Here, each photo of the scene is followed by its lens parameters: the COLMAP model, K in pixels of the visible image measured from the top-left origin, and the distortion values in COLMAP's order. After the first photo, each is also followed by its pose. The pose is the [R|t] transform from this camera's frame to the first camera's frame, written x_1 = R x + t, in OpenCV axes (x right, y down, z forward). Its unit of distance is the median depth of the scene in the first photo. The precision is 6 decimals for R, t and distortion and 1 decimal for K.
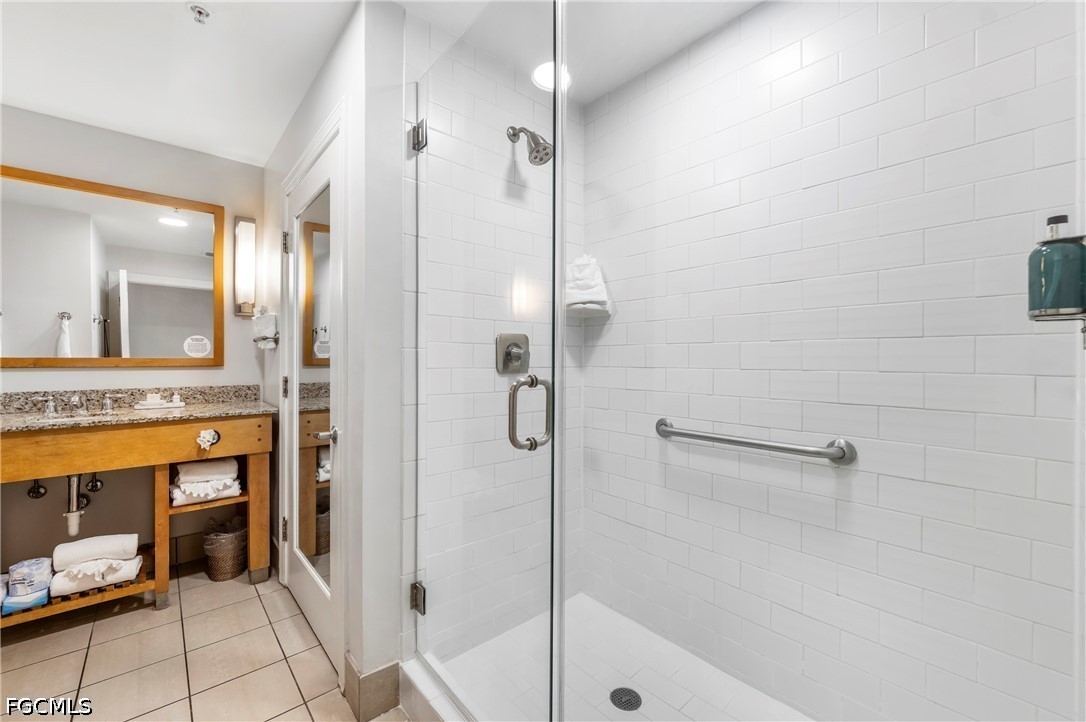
lens RADIAL K [[435.0, 0, 540.1], [0, 435.0, 358.1], [0, 0, 1]] dist [0.000148, 0.000879]
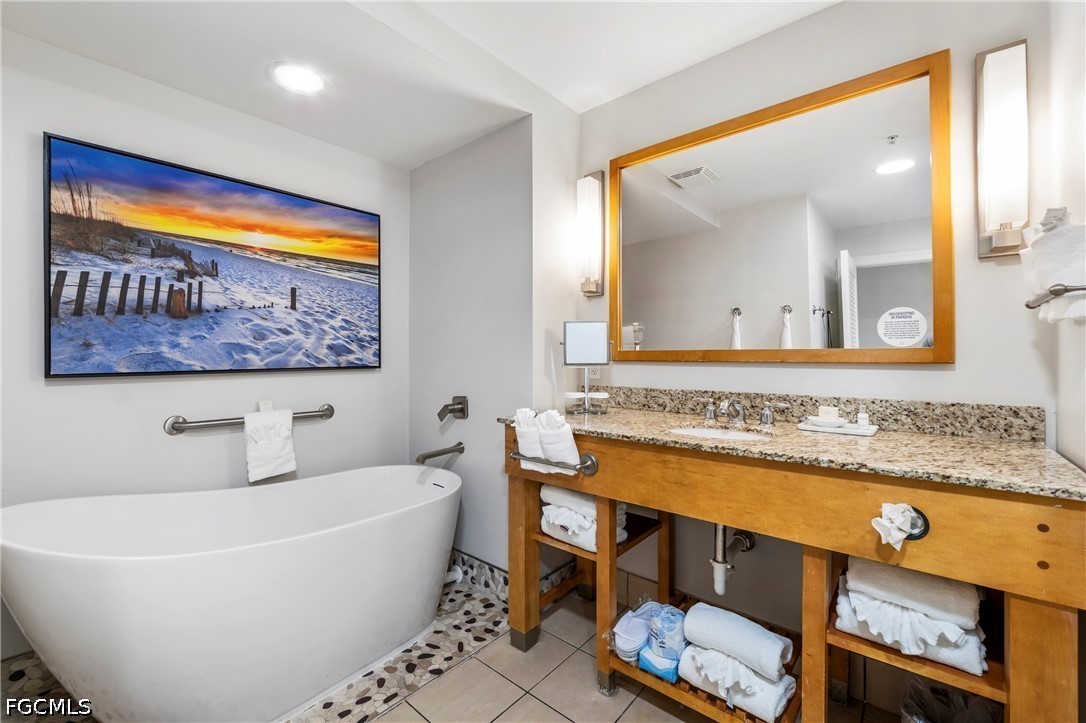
lens RADIAL K [[438.8, 0, 539.2], [0, 438.8, 354.6], [0, 0, 1]] dist [-0.017516, 0.001248]
pose [[0.127835, -0.007778, -0.991765, -0.346895], [0.000516, 0.999970, -0.007776, 0.013616], [0.991795, 0.000483, 0.127835, 0.543196]]
